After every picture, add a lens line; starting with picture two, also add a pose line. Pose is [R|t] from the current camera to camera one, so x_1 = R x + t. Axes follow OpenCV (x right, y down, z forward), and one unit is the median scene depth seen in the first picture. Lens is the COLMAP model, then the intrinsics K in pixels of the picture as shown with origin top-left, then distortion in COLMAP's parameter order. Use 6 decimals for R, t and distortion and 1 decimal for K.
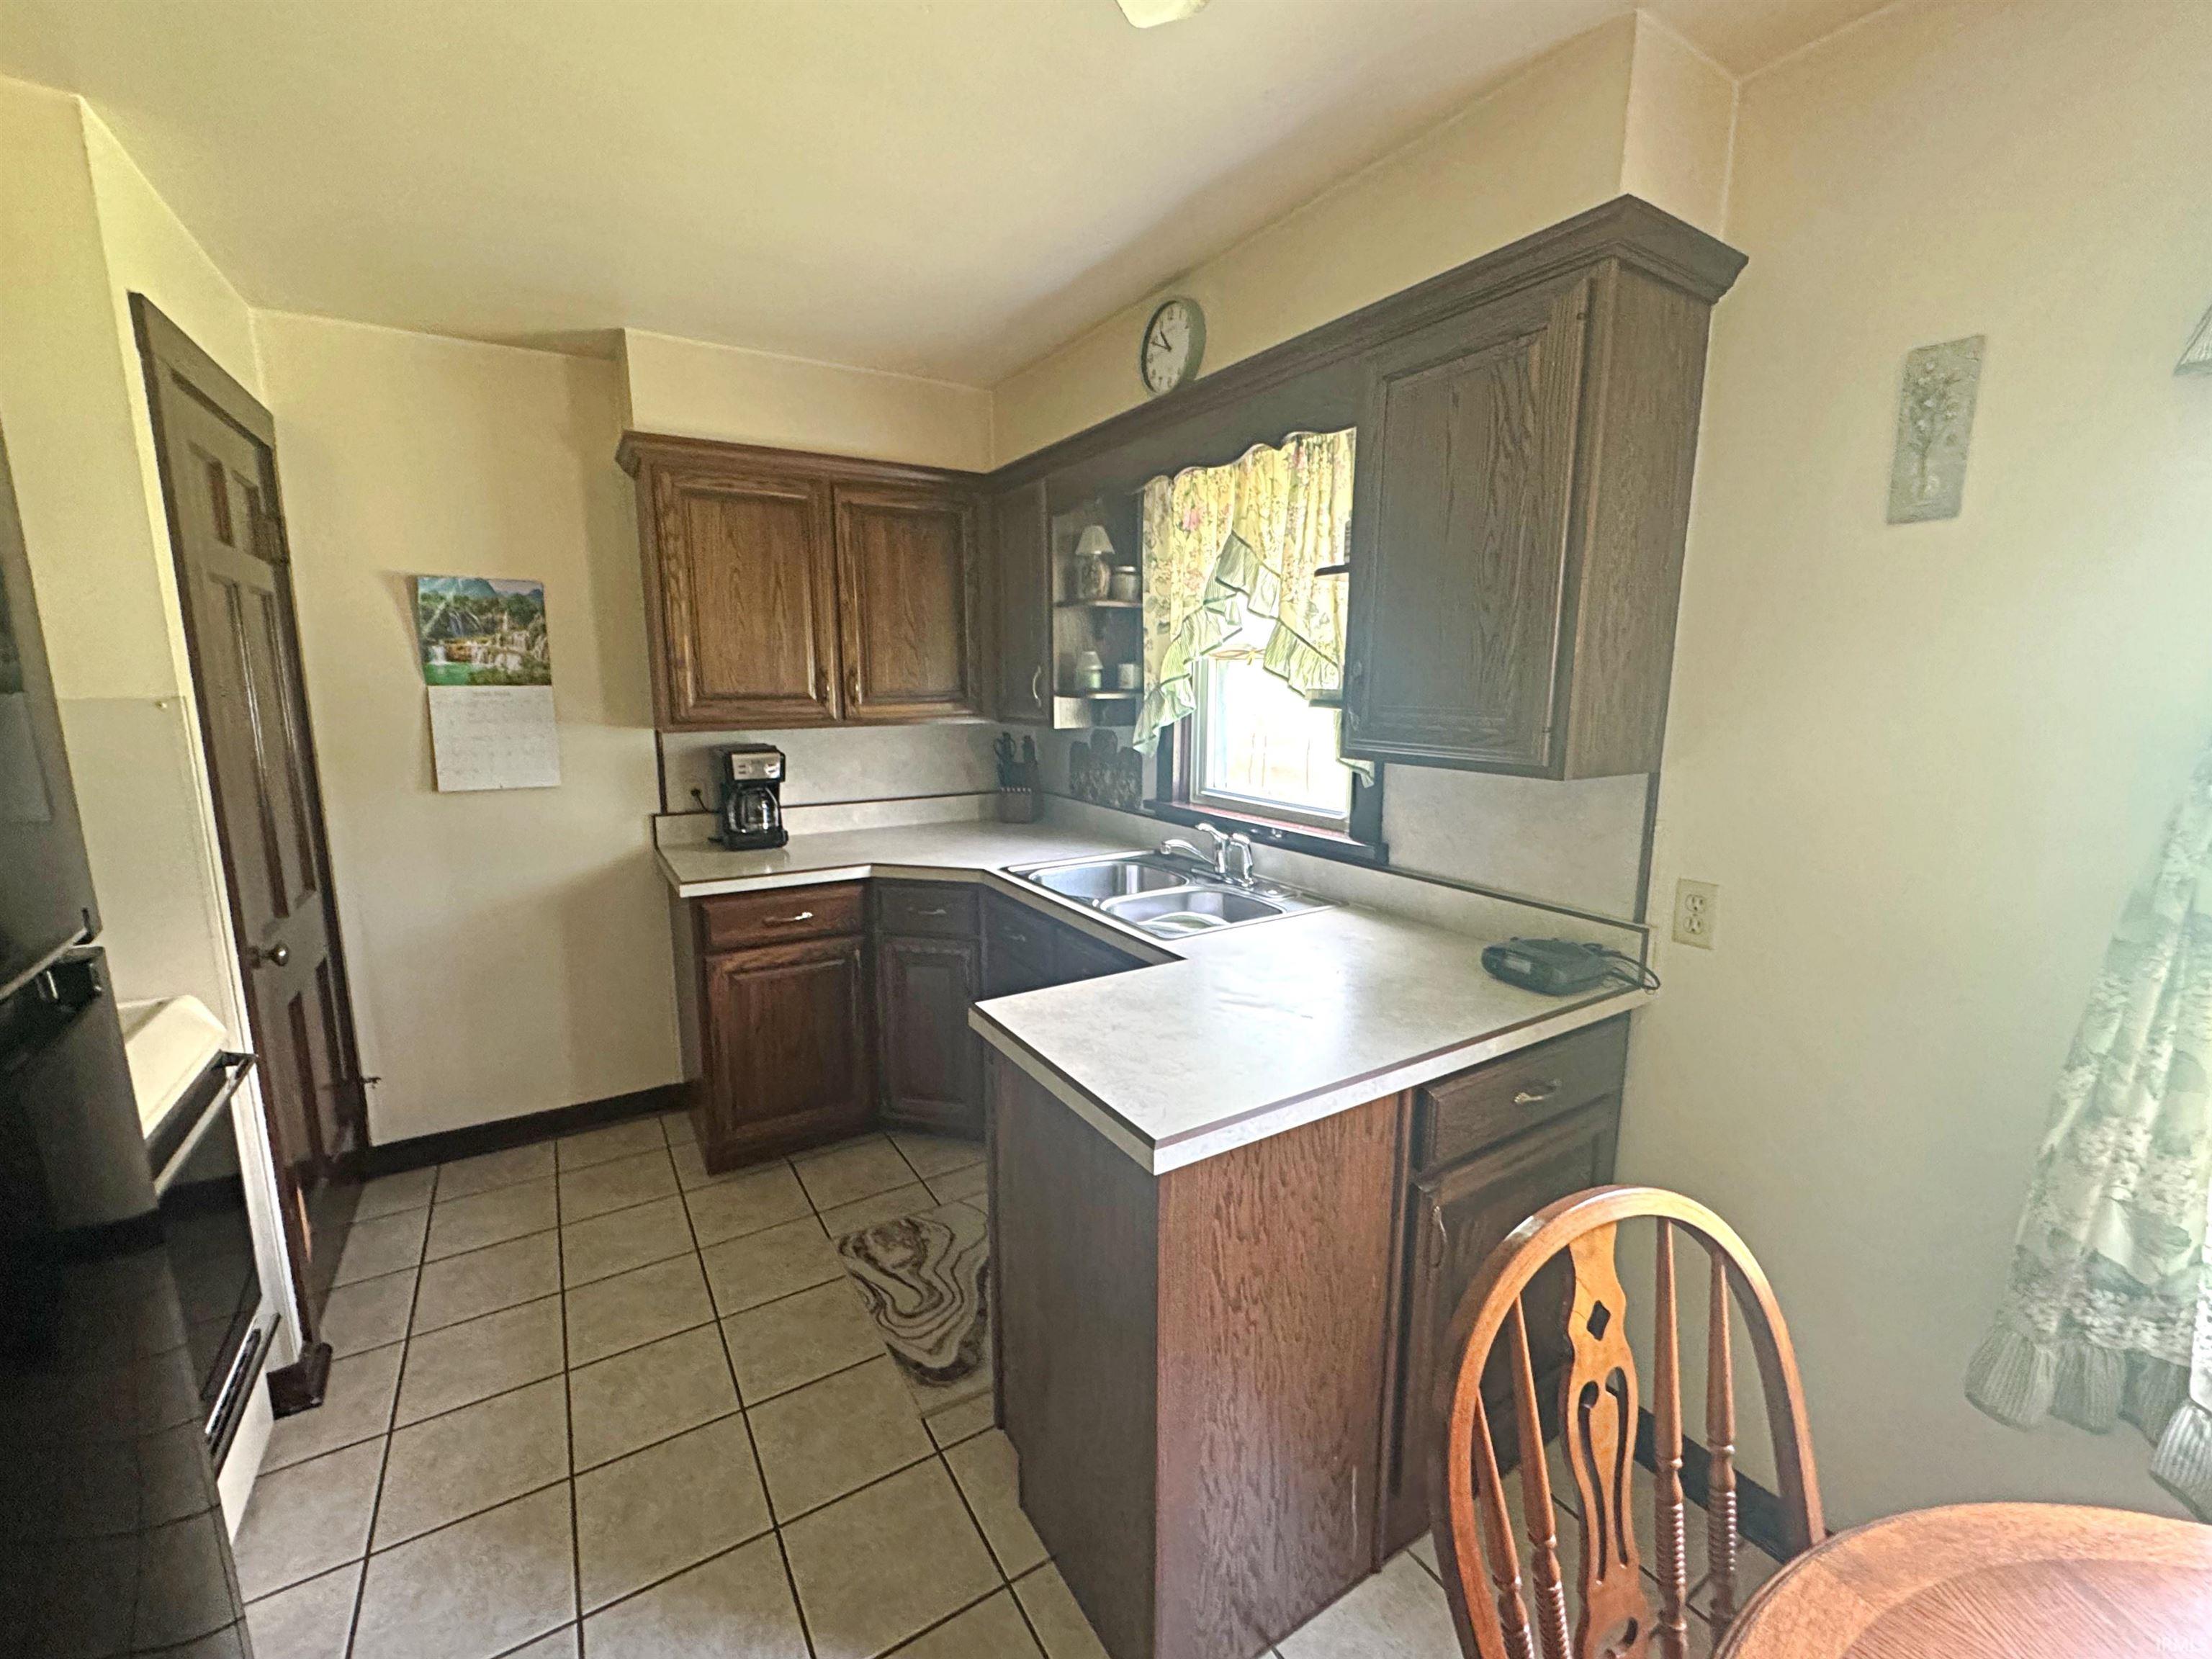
lens RADIAL K [[898.5, 0, 1108.5], [0, 898.5, 826.5], [0, 0, 1]] dist [-0.013449, 0.000192]
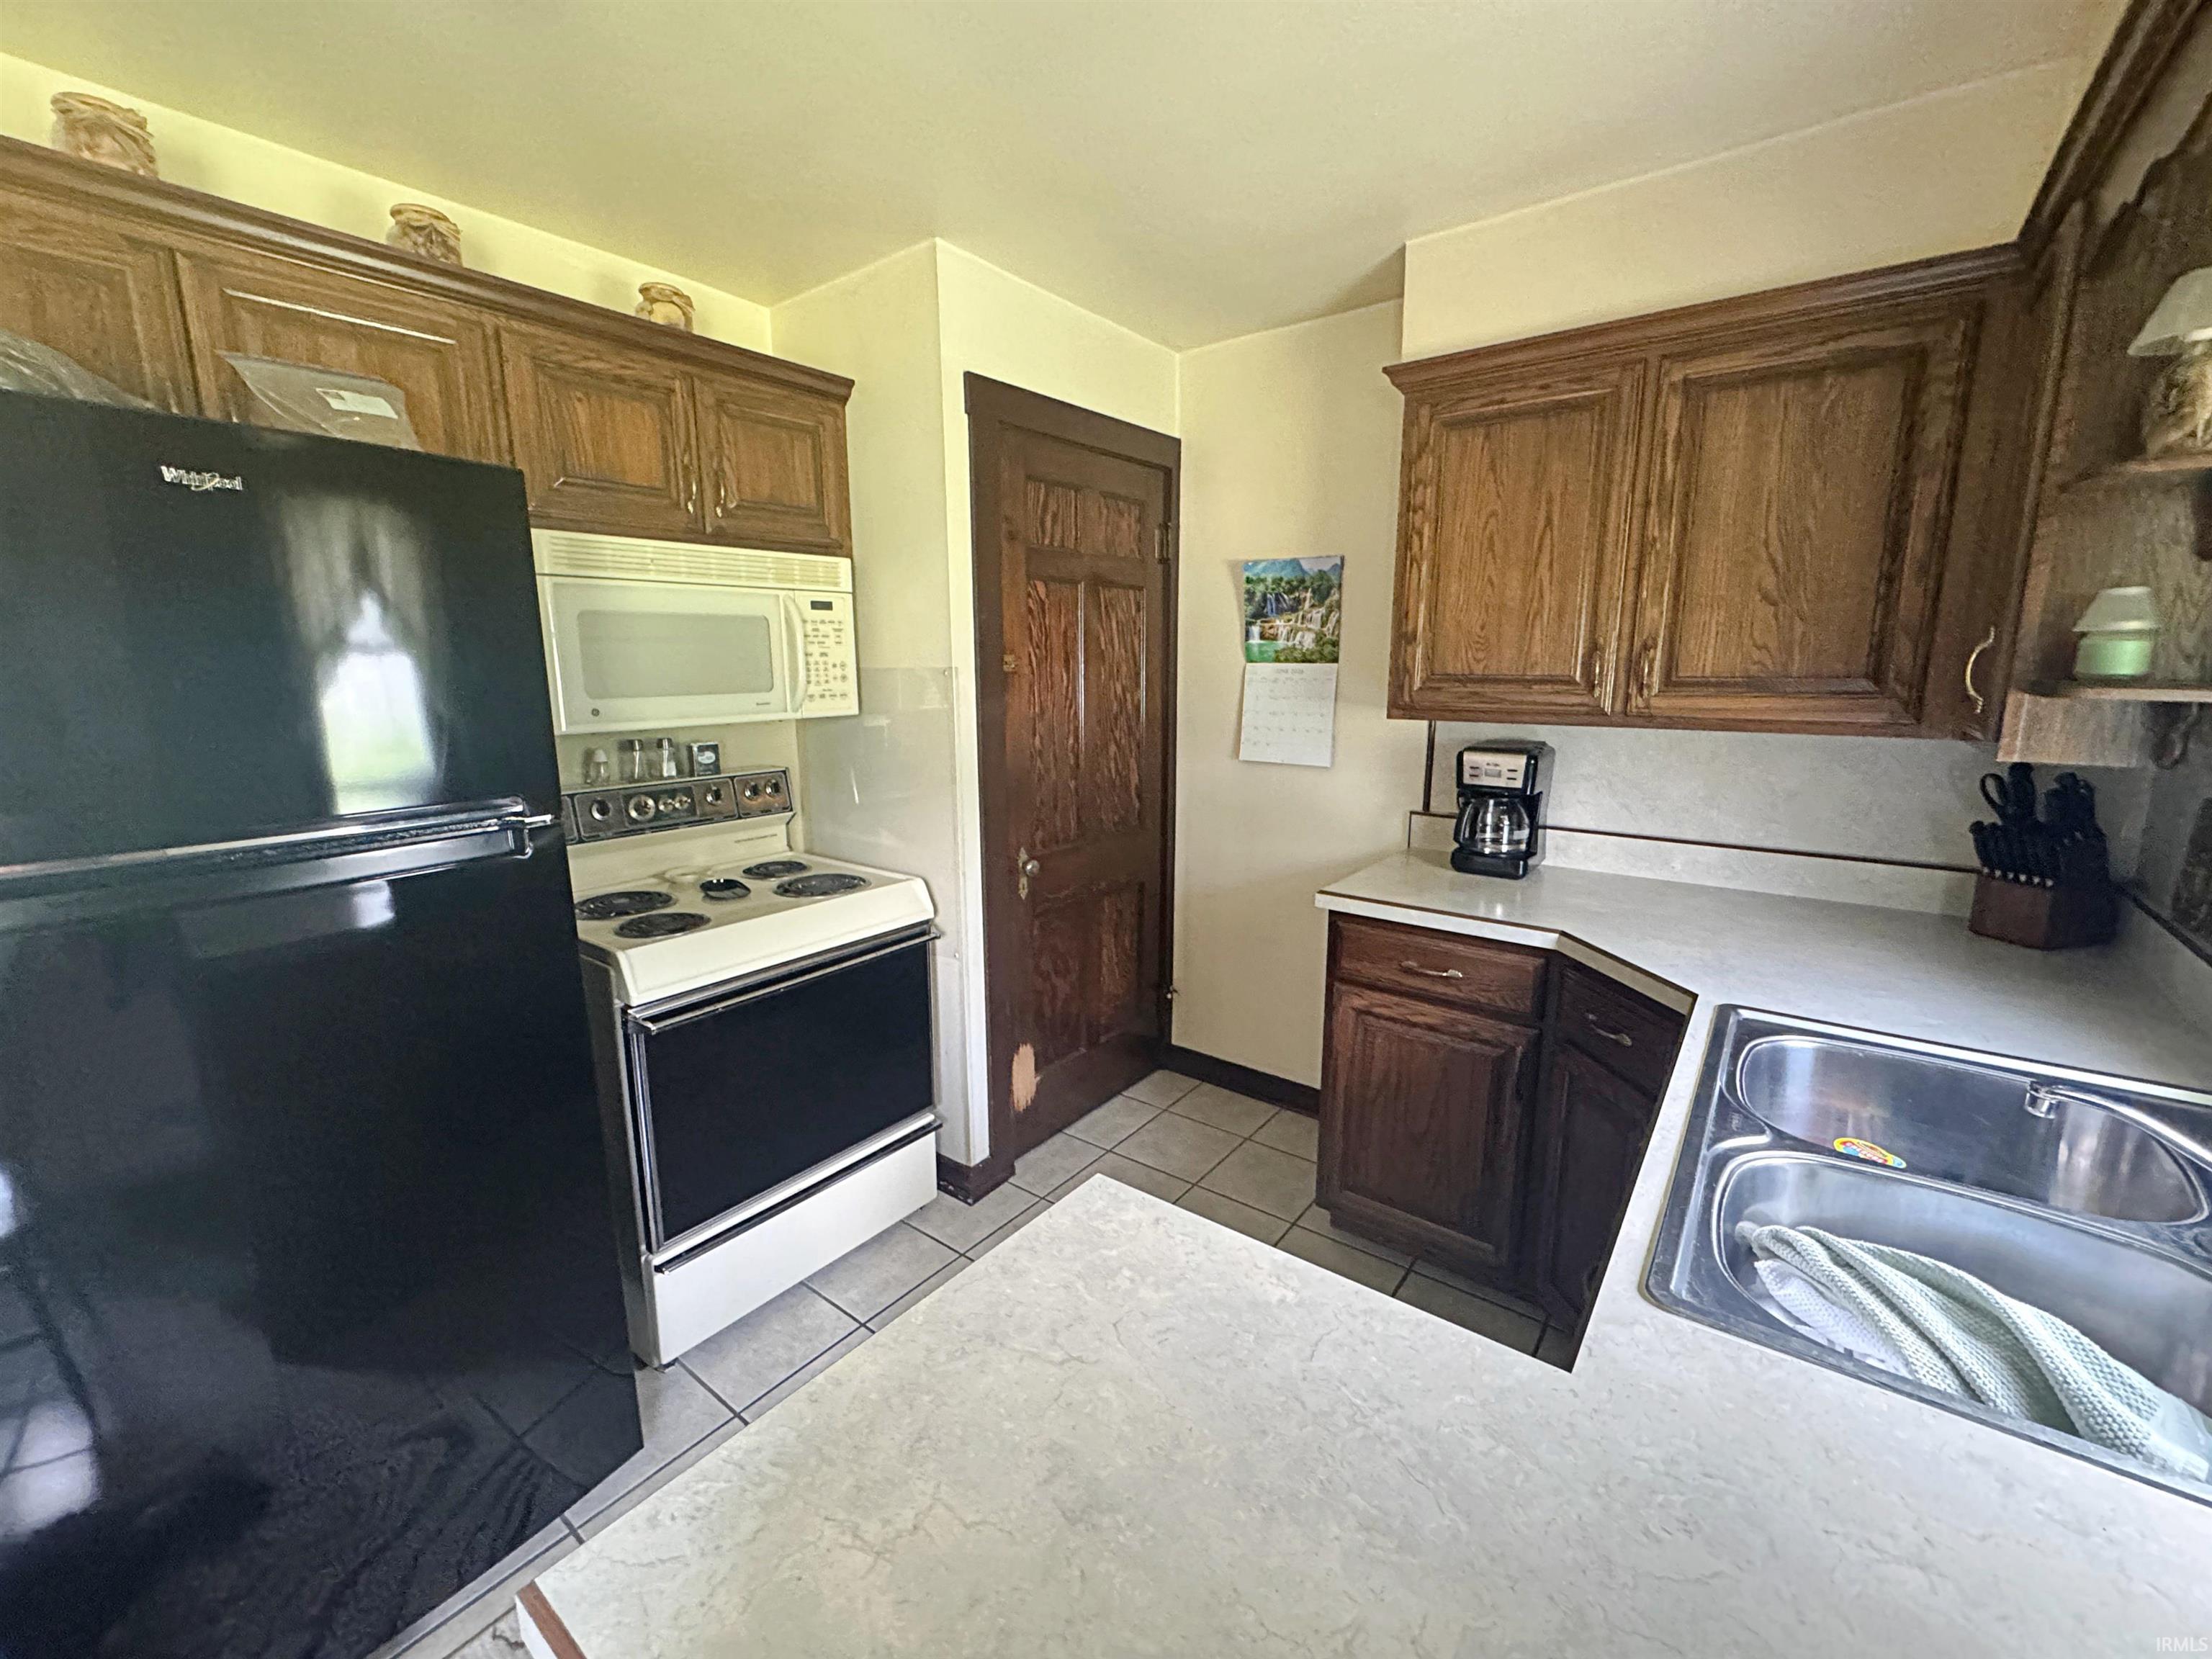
lens RADIAL K [[898.5, 0, 1108.2], [0, 898.5, 829.5], [0, 0, 1]] dist [-0.013449, 0.000192]
pose [[0.347369, 0.171796, -0.921857, 0.224870], [-0.151094, 0.980484, 0.125787, -0.067708], [0.925476, 0.095592, 0.366547, 0.442207]]
